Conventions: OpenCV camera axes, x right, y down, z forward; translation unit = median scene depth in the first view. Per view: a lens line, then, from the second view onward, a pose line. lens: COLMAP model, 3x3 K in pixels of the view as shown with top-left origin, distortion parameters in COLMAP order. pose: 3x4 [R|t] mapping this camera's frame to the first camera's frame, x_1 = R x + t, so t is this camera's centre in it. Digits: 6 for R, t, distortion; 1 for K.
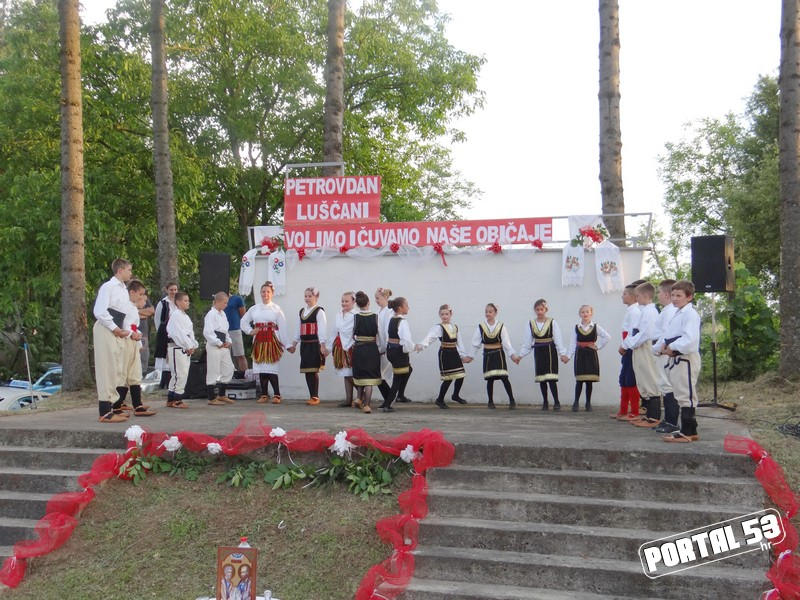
lens RADIAL K [[832.1, 0, 400.3], [0, 832.1, 301.4], [0, 0, 1]] dist [0.017138, 0.000000]
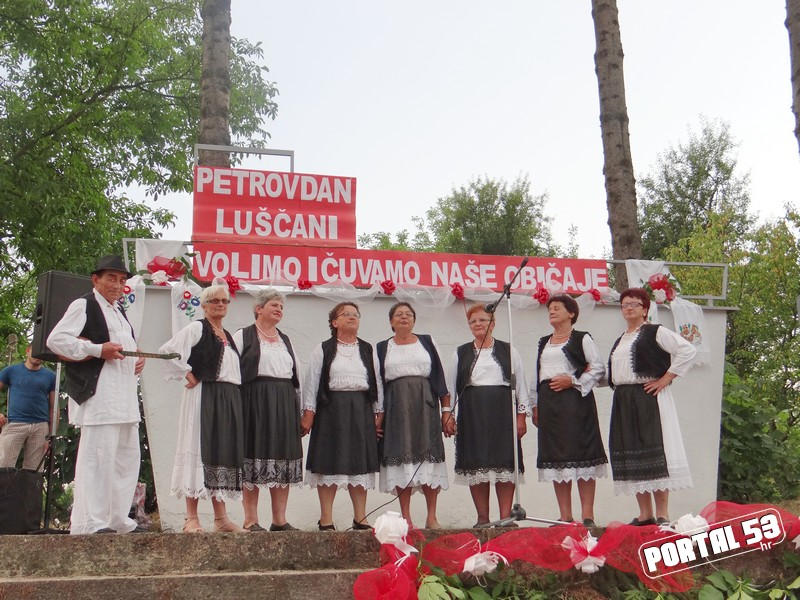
lens RADIAL K [[1068.9, 0, 399.8], [0, 1068.9, 299.0], [0, 0, 1]] dist [-0.006037, 0.000000]
pose [[0.885106, 0.082231, 0.458067, -0.360354], [-0.003187, 0.985314, -0.170724, 0.081024], [-0.465379, 0.149650, 0.872369, 0.275934]]
